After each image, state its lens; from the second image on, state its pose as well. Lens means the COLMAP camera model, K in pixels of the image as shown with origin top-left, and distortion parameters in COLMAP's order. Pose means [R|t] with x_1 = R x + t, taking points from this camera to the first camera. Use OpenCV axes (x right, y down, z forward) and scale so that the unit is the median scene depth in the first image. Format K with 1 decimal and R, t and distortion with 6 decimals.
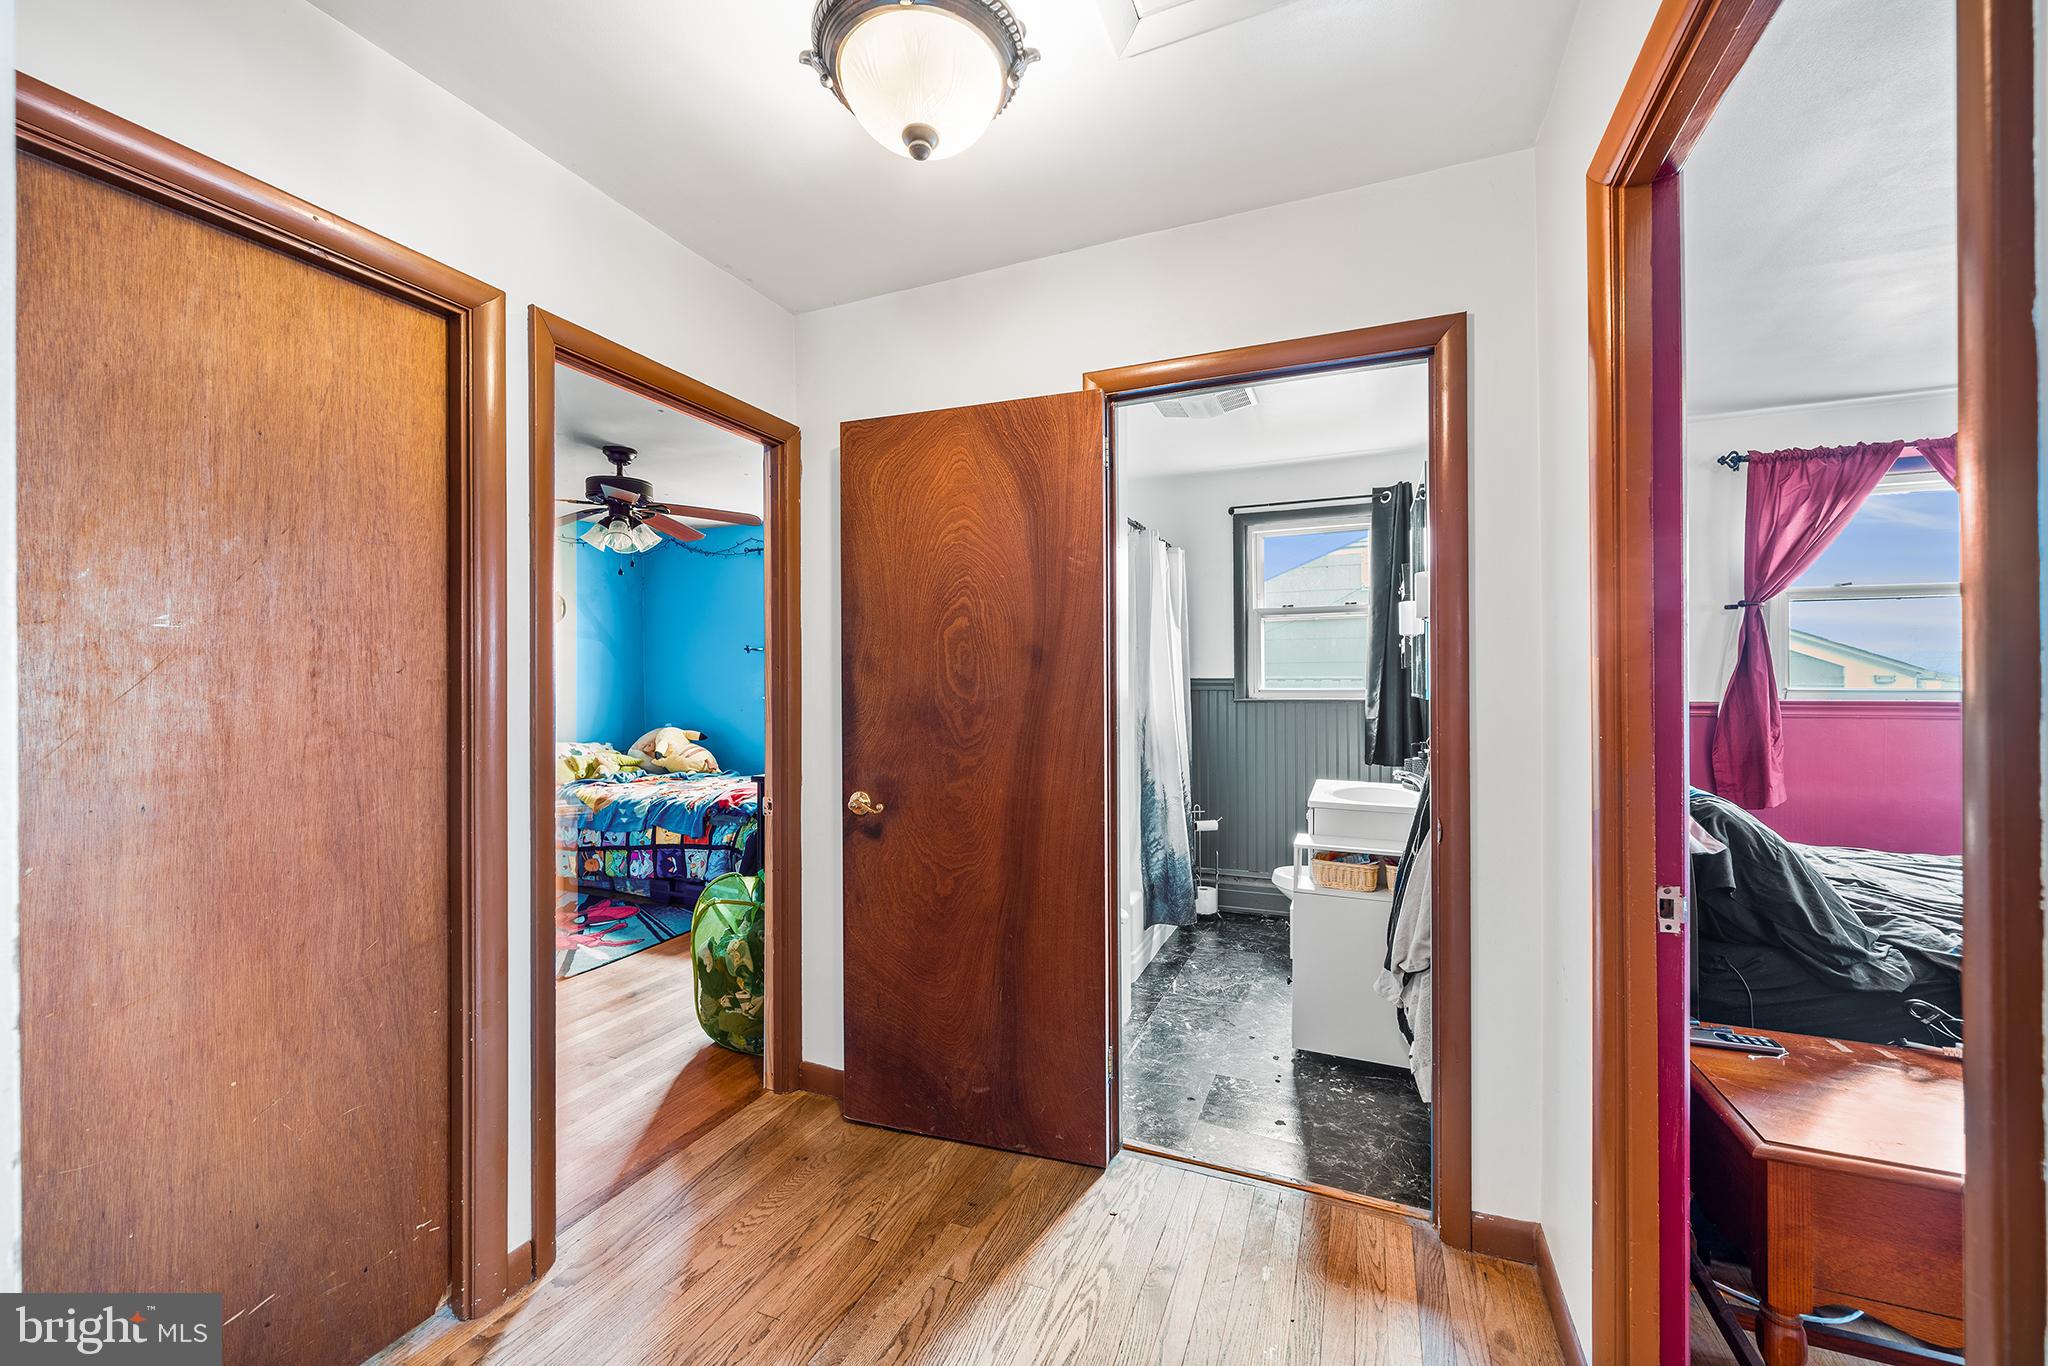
lens RADIAL K [[793.3, 0, 1018.3], [0, 793.3, 684.4], [0, 0, 1]] dist [-0.000889, -0.000893]
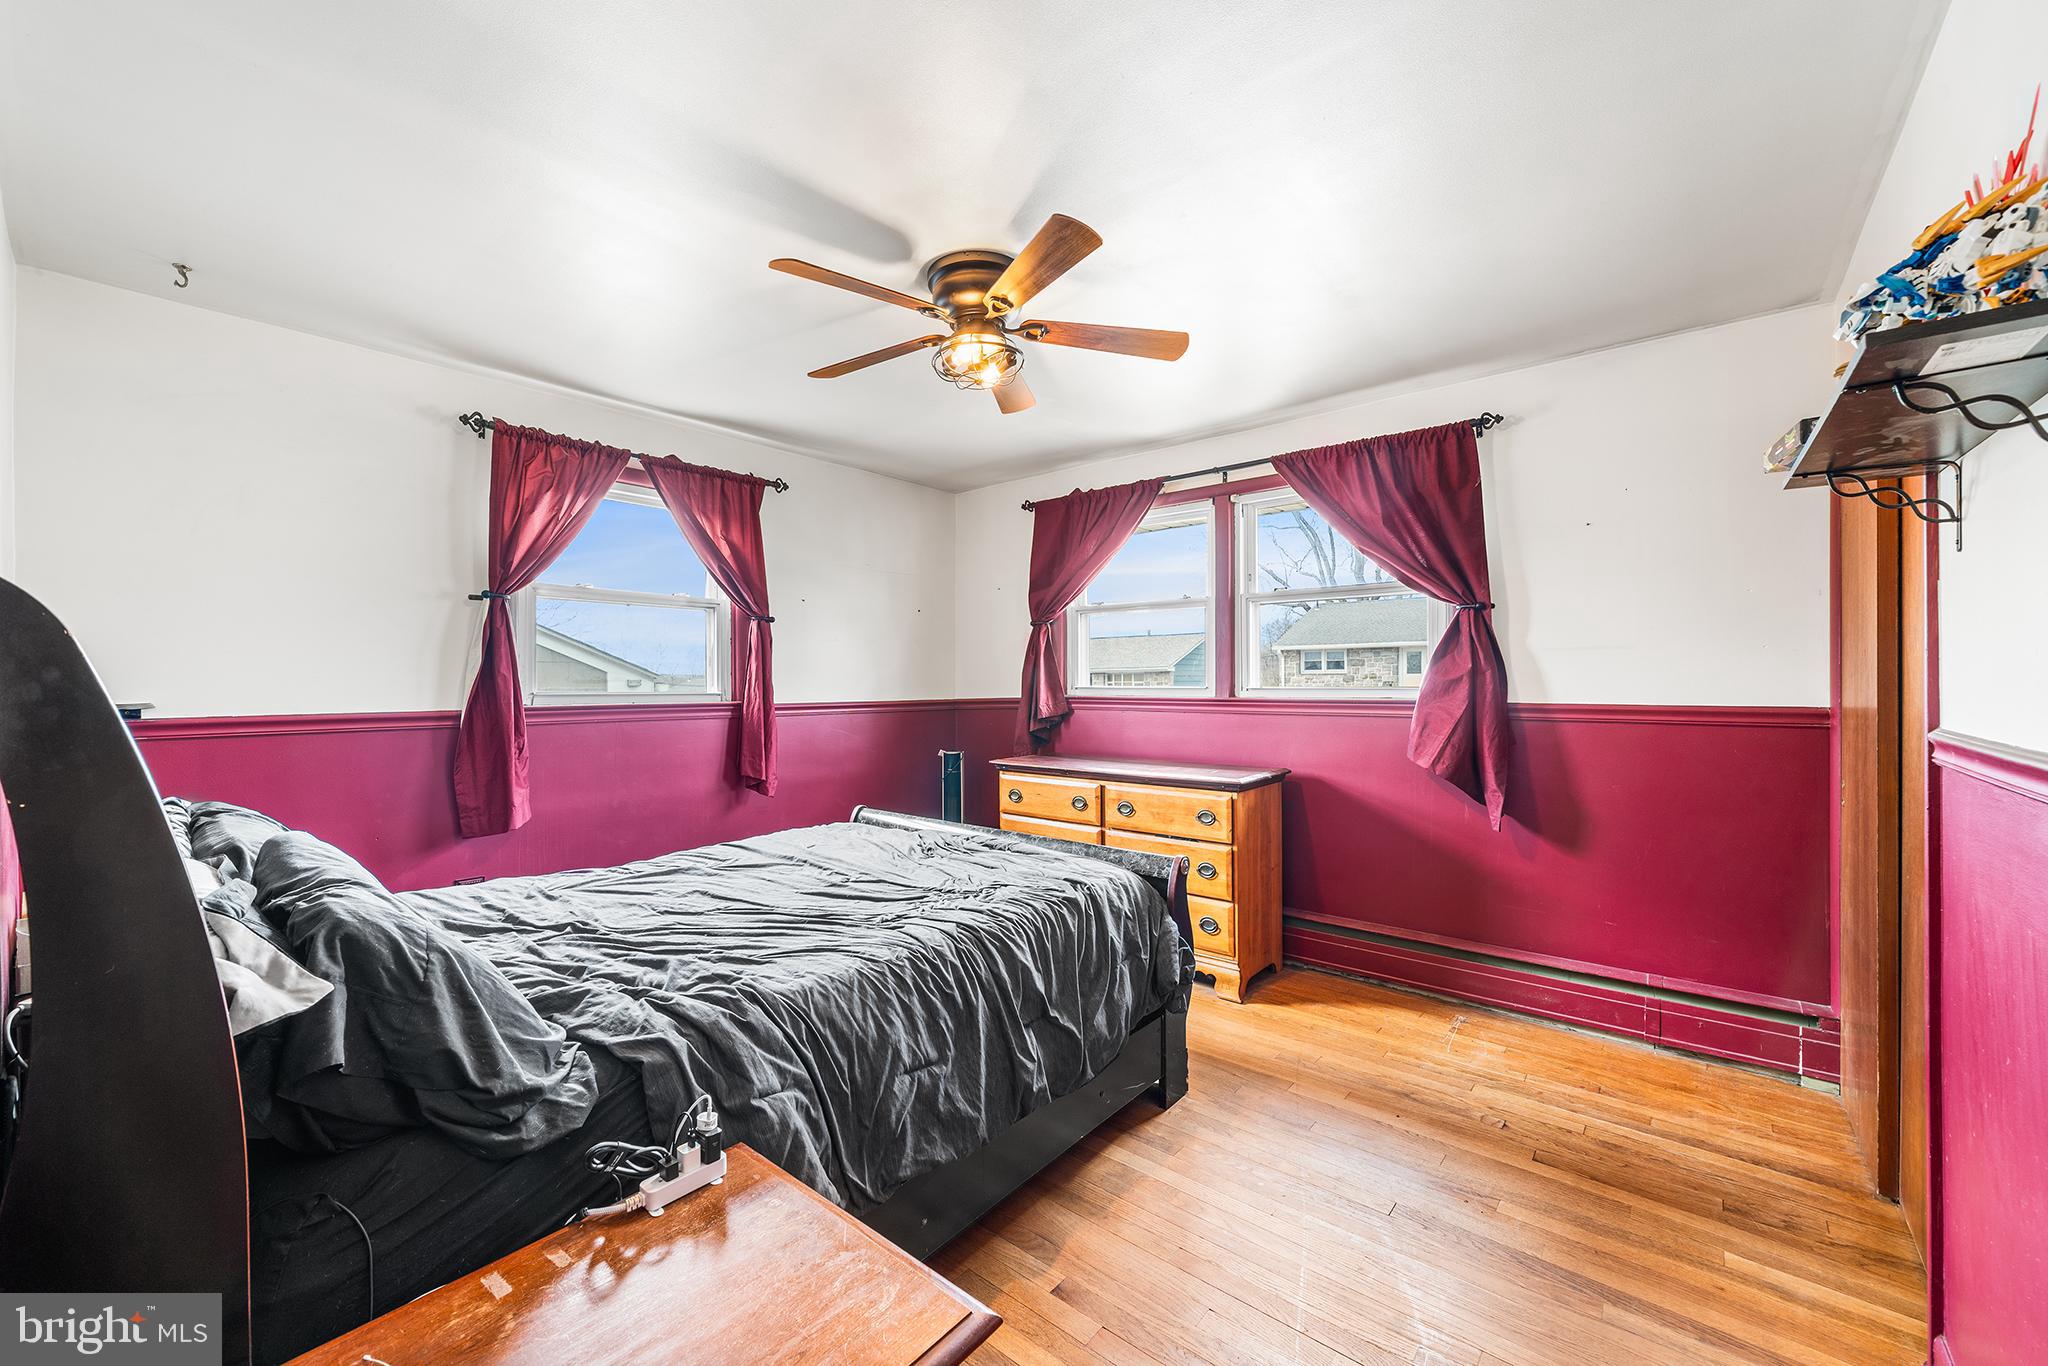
lens RADIAL K [[793.3, 0, 1020.6], [0, 793.3, 679.3], [0, 0, 1]] dist [-0.000889, -0.000893]
pose [[0.293723, 0.006630, 0.955868, 0.282794], [0.004552, 0.999955, -0.008334, -0.000828], [-0.955880, 0.006799, 0.293680, 0.212592]]
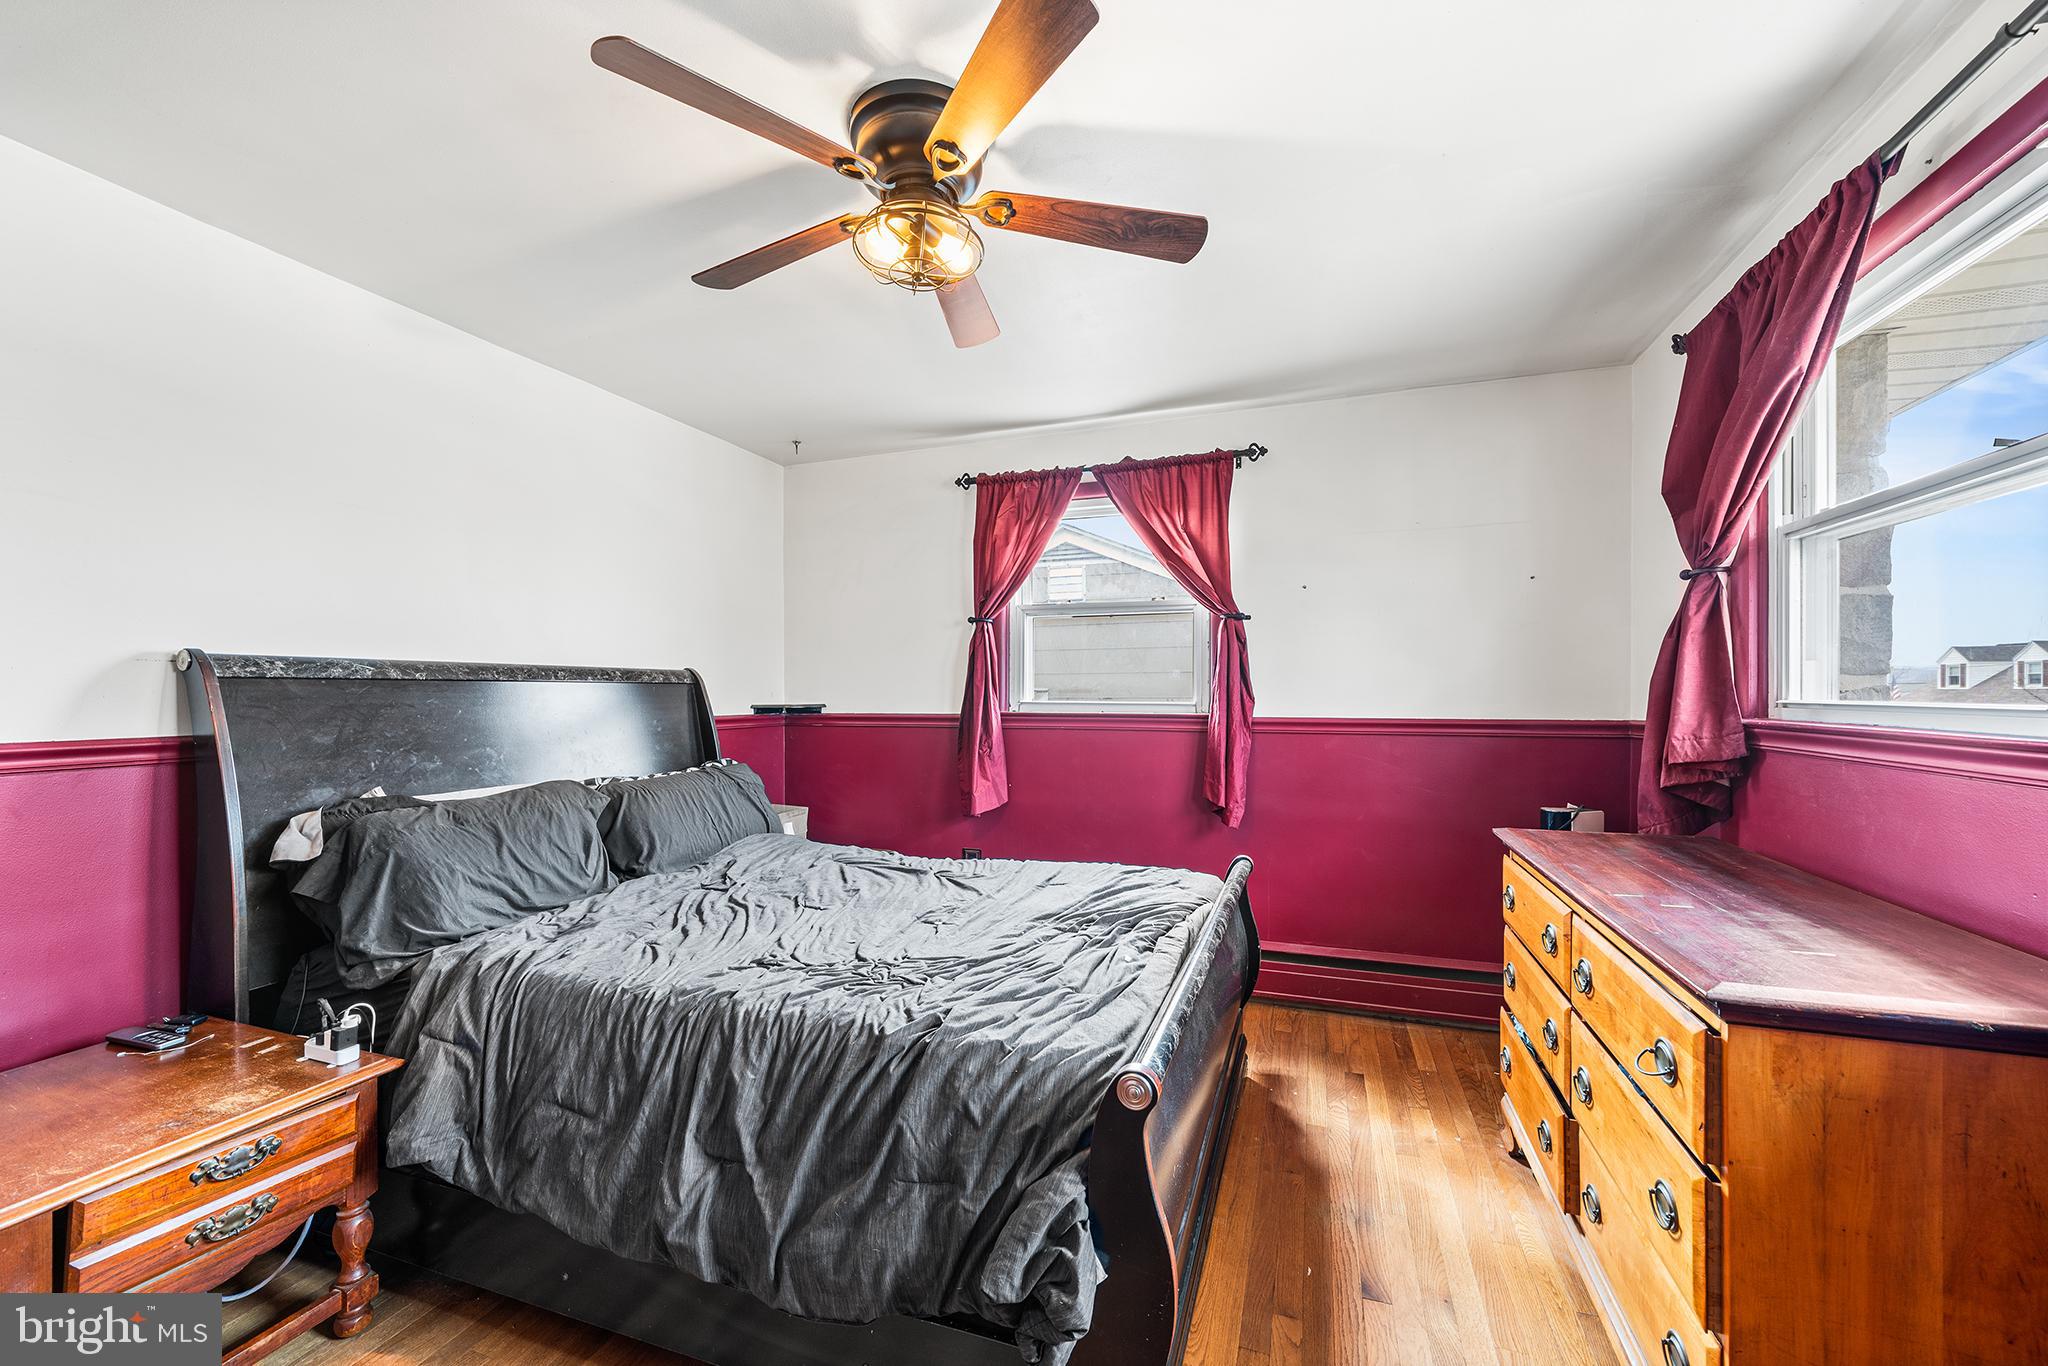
lens RADIAL K [[793.3, 0, 1025.4], [0, 793.3, 697.3], [0, 0, 1]] dist [-0.000889, -0.000893]
pose [[0.997742, 0.001605, 0.067145, 0.960082], [-0.001890, 0.999990, 0.004173, -0.004207], [-0.067137, -0.004290, 0.997735, -0.051154]]
